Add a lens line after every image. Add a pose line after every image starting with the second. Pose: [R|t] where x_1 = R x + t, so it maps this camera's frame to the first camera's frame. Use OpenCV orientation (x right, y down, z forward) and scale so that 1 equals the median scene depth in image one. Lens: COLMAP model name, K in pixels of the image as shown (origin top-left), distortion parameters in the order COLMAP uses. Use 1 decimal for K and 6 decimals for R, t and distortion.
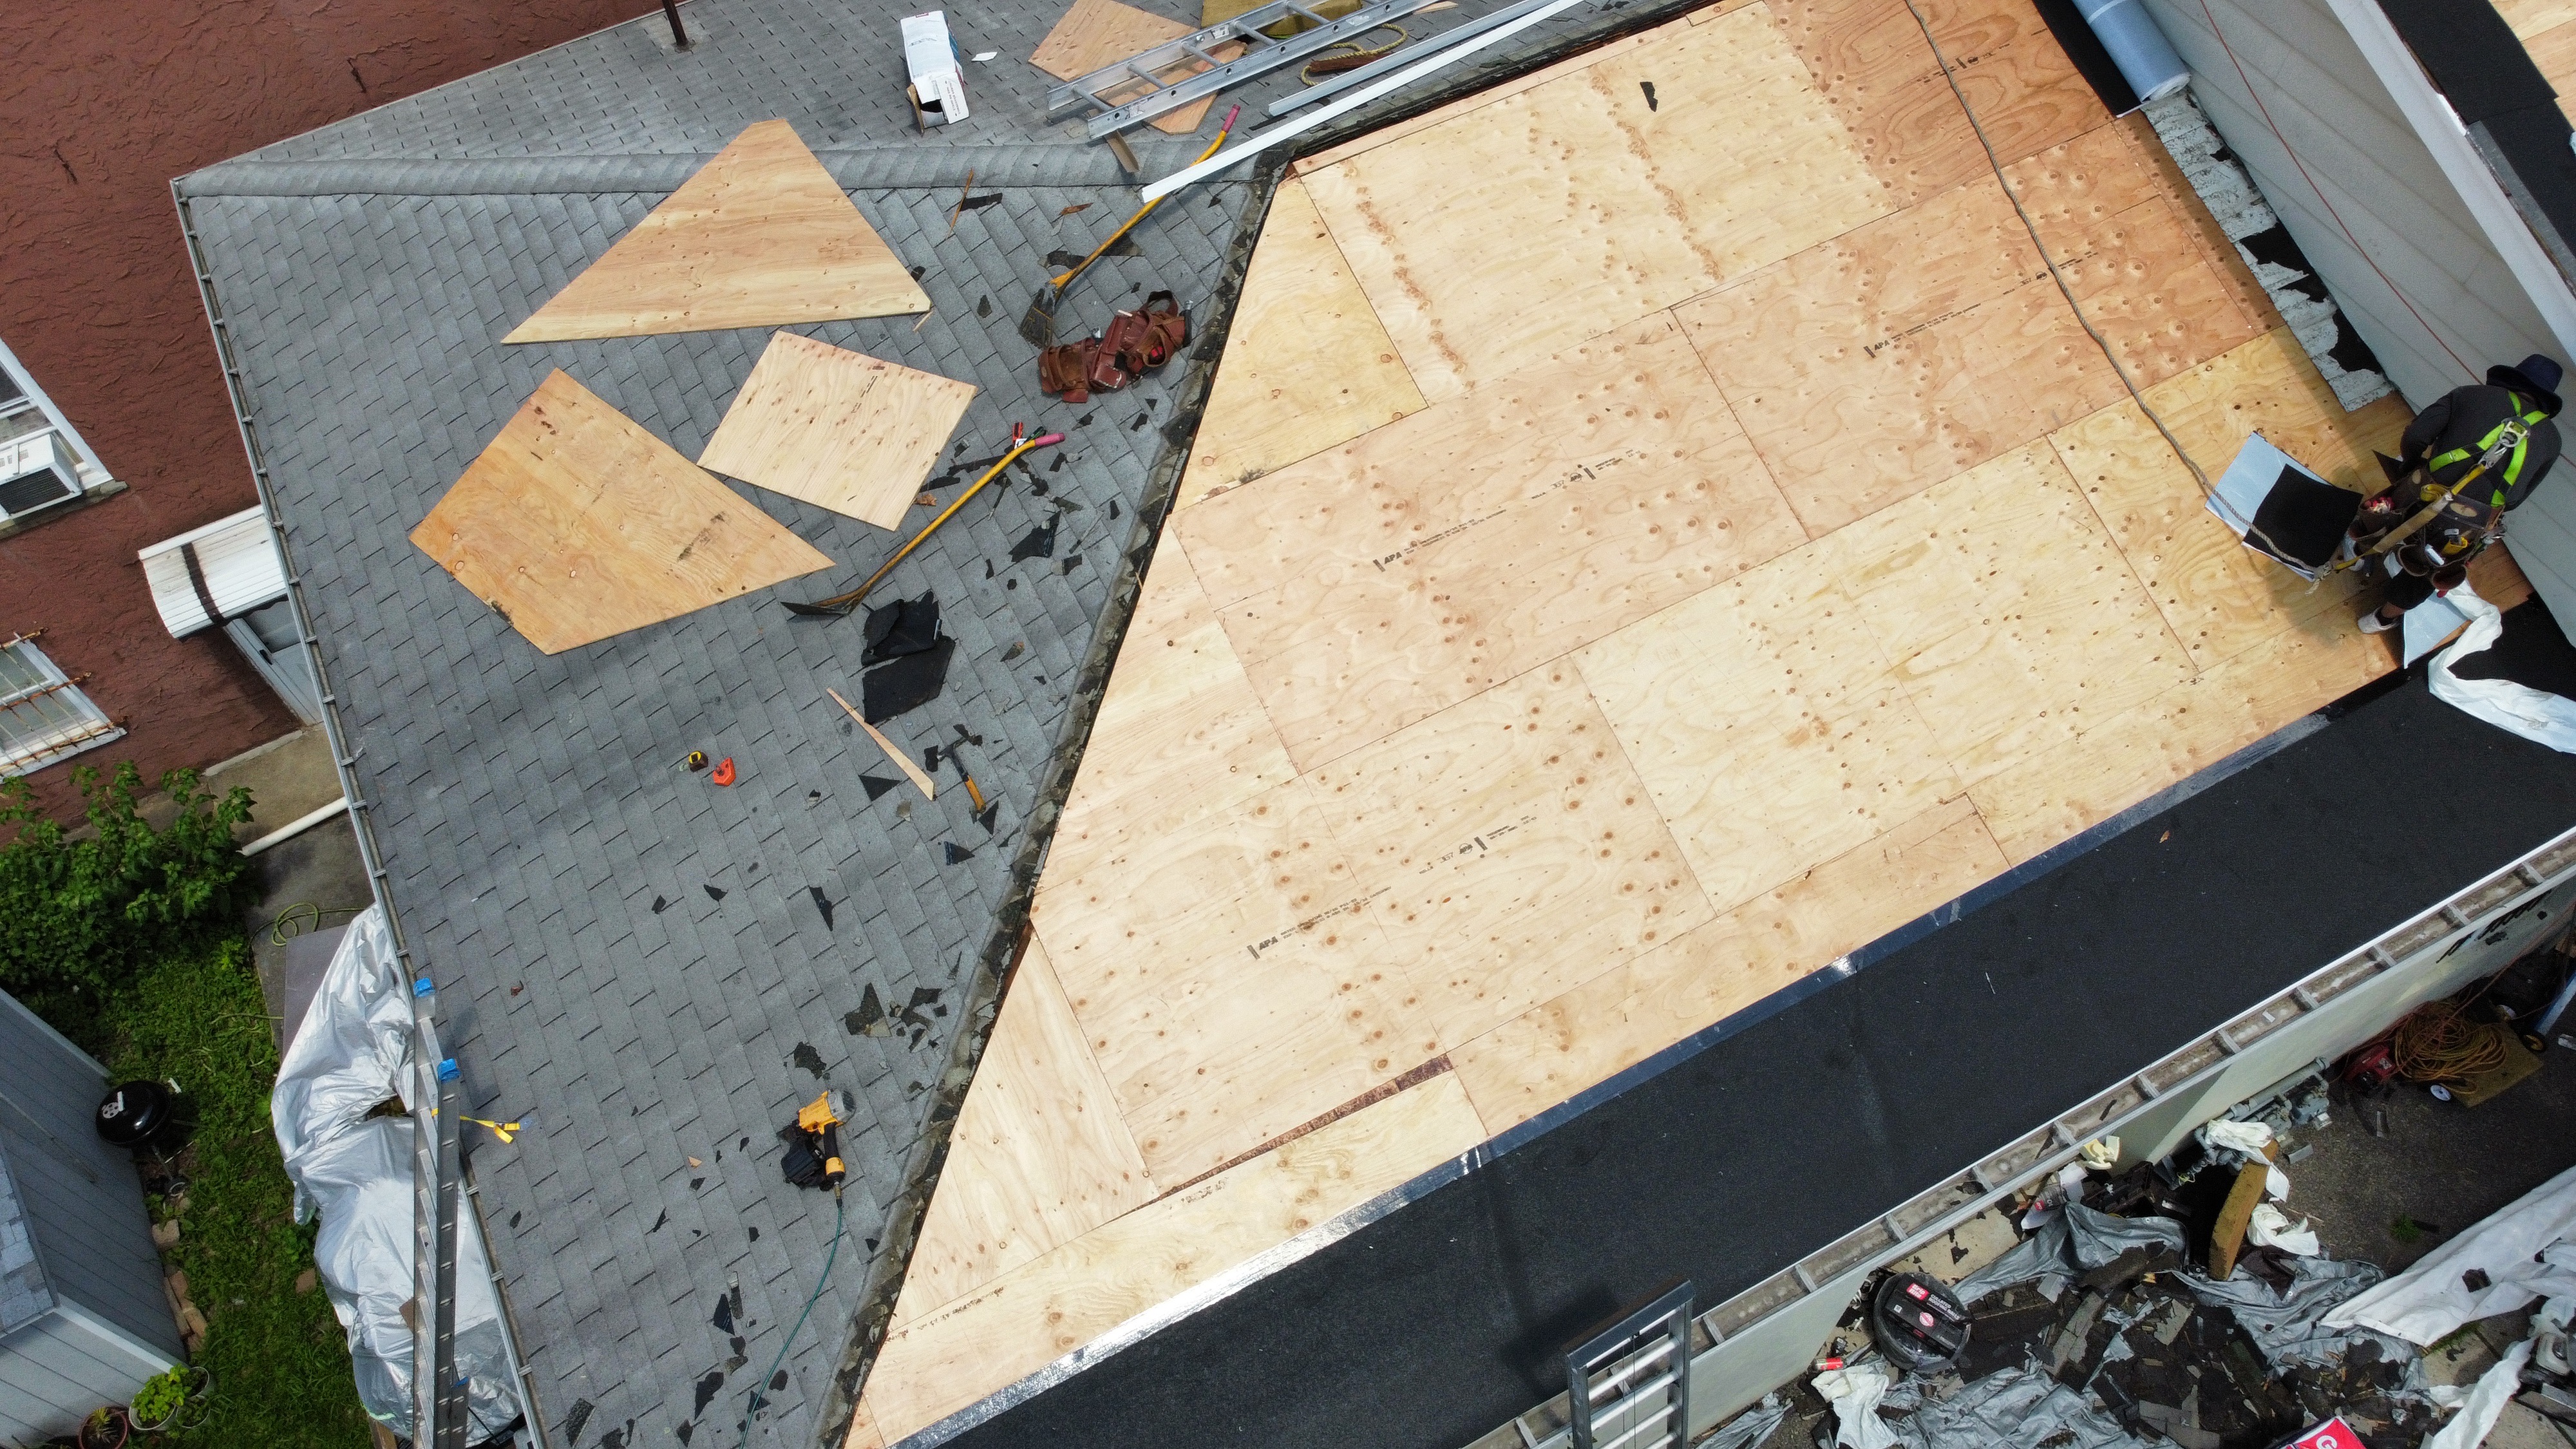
lens RADIAL K [[2013.5, 0, 1260.5], [0, 2013.5, 722.5], [0, 0, 1]] dist [0.024391, -0.043984]
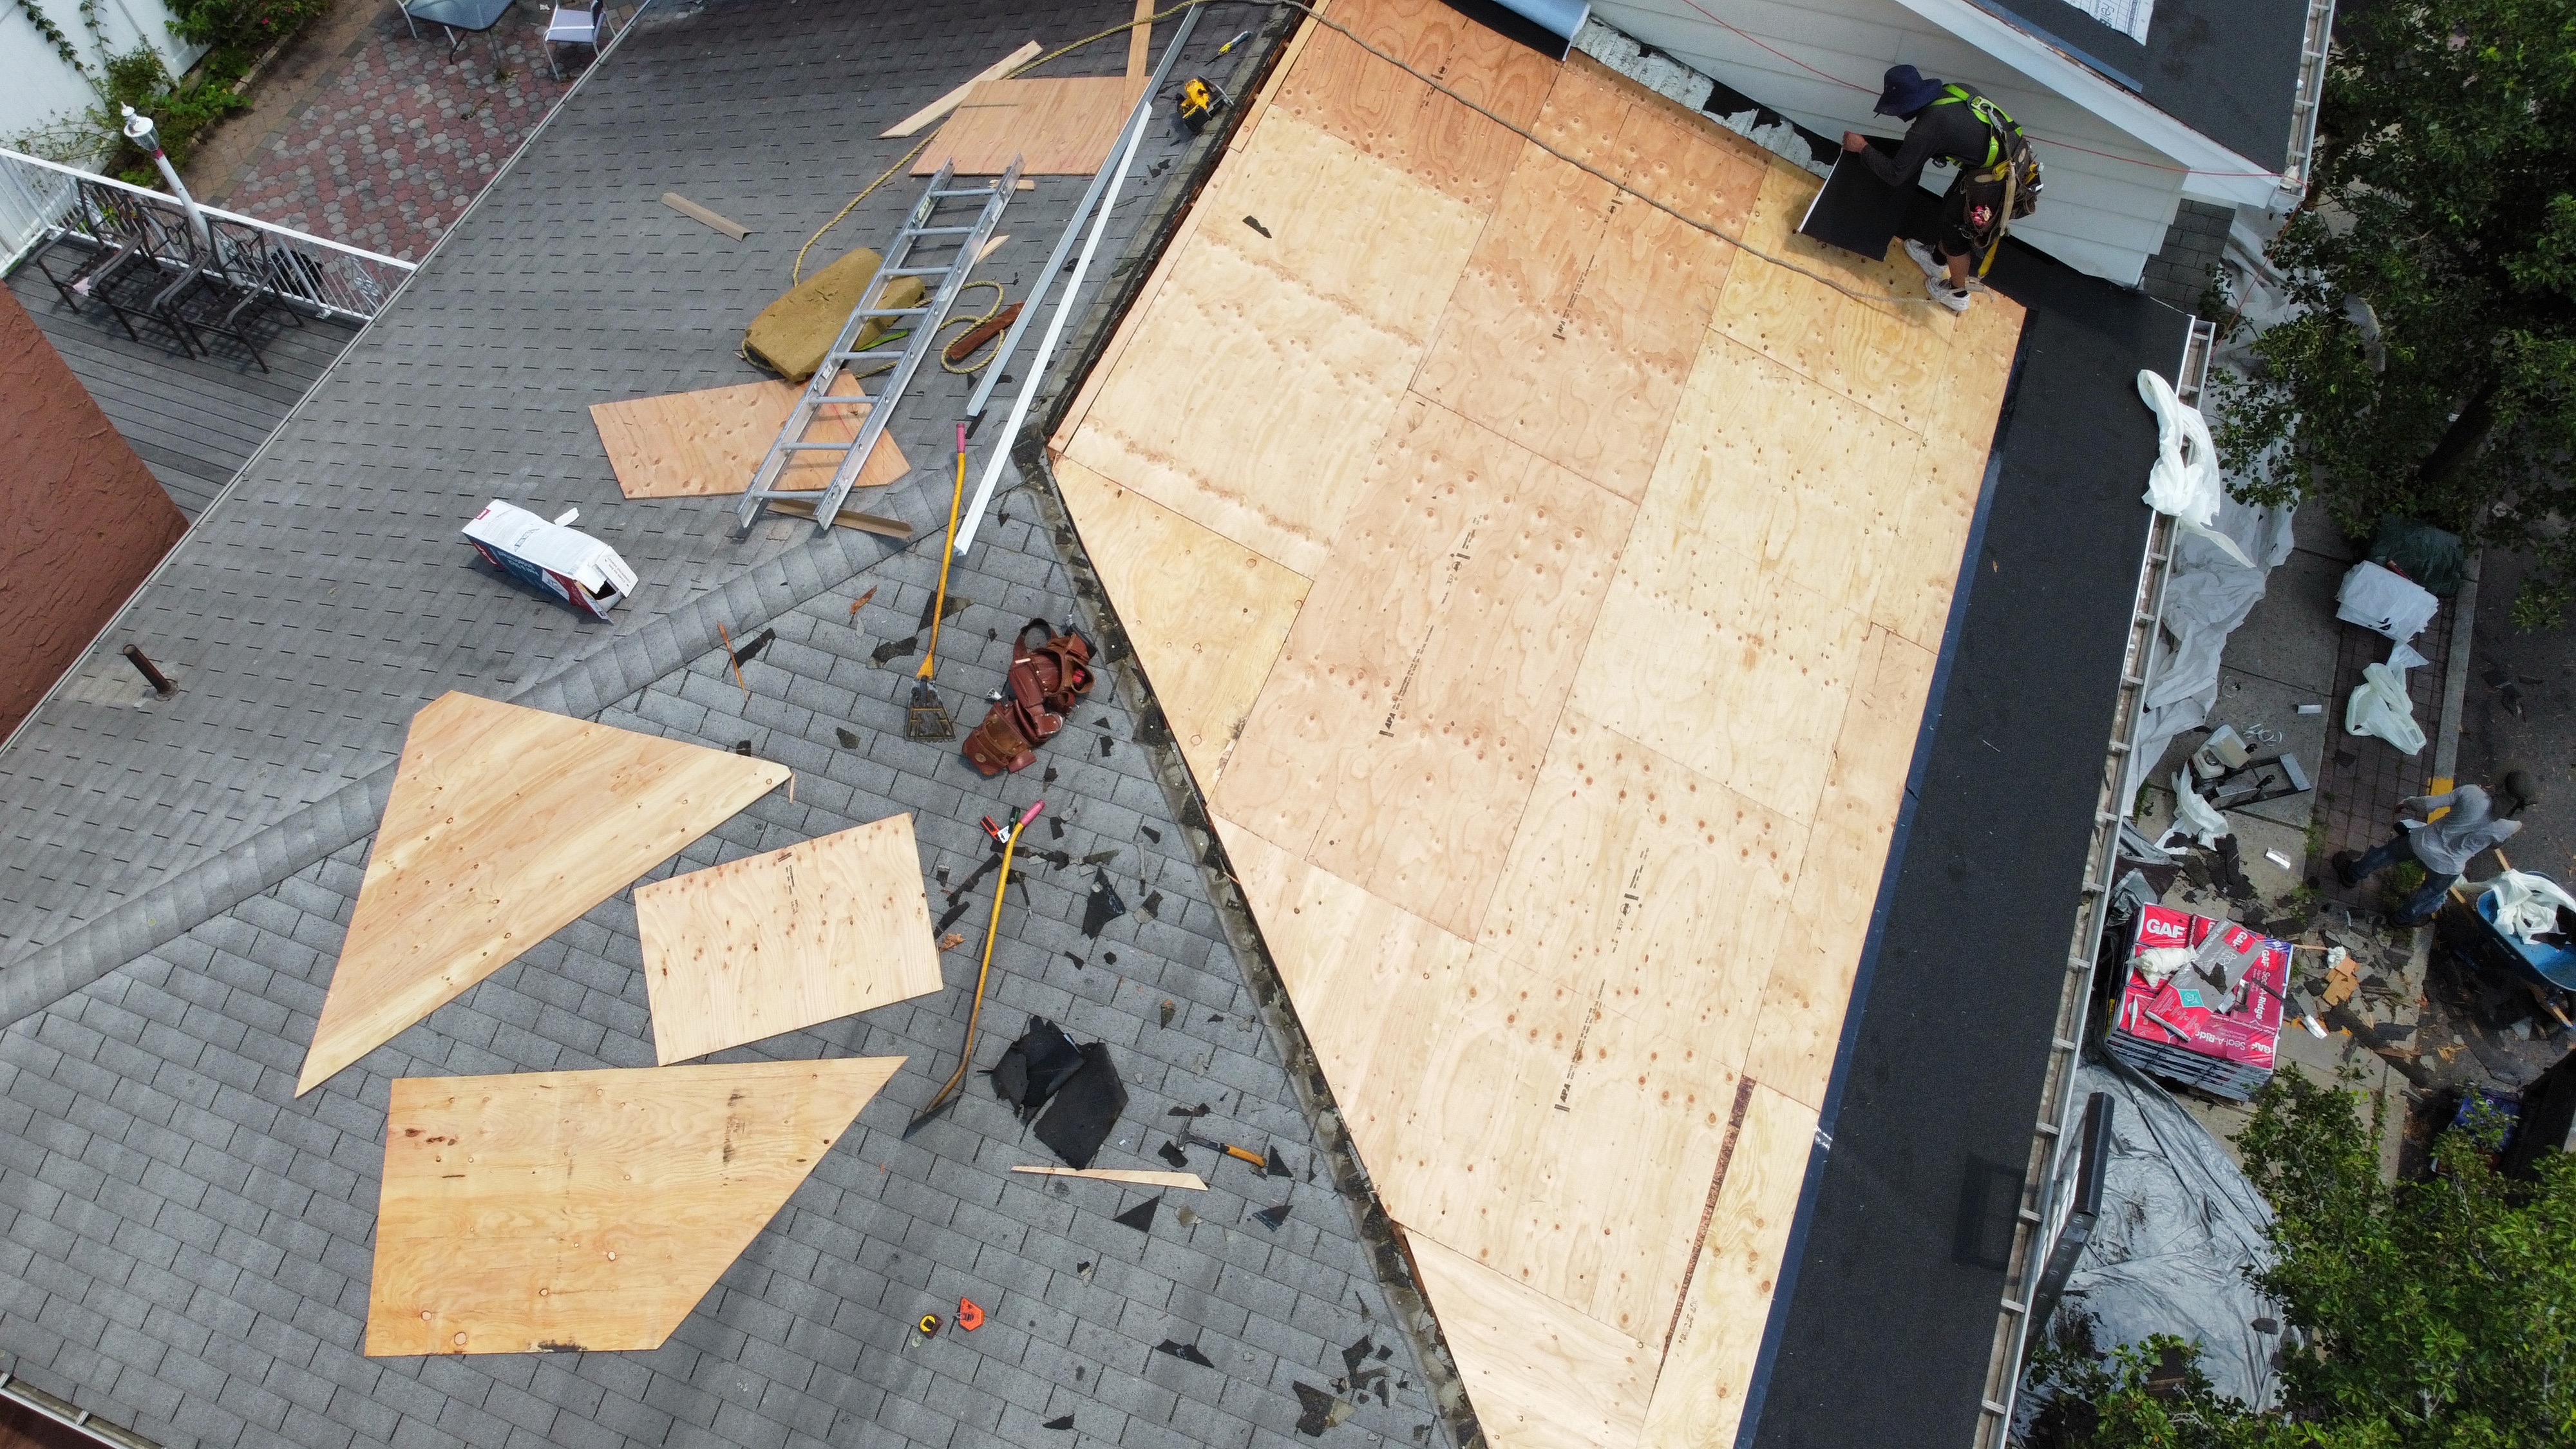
lens RADIAL K [[2013.5, 0, 1260.5], [0, 2013.5, 722.5], [0, 0, 1]] dist [0.024391, -0.043984]
pose [[0.749107, -0.538423, 0.385928, -0.365506], [0.546408, 0.831580, 0.099562, -0.210392], [-0.374536, 0.136292, 0.917141, 0.079411]]
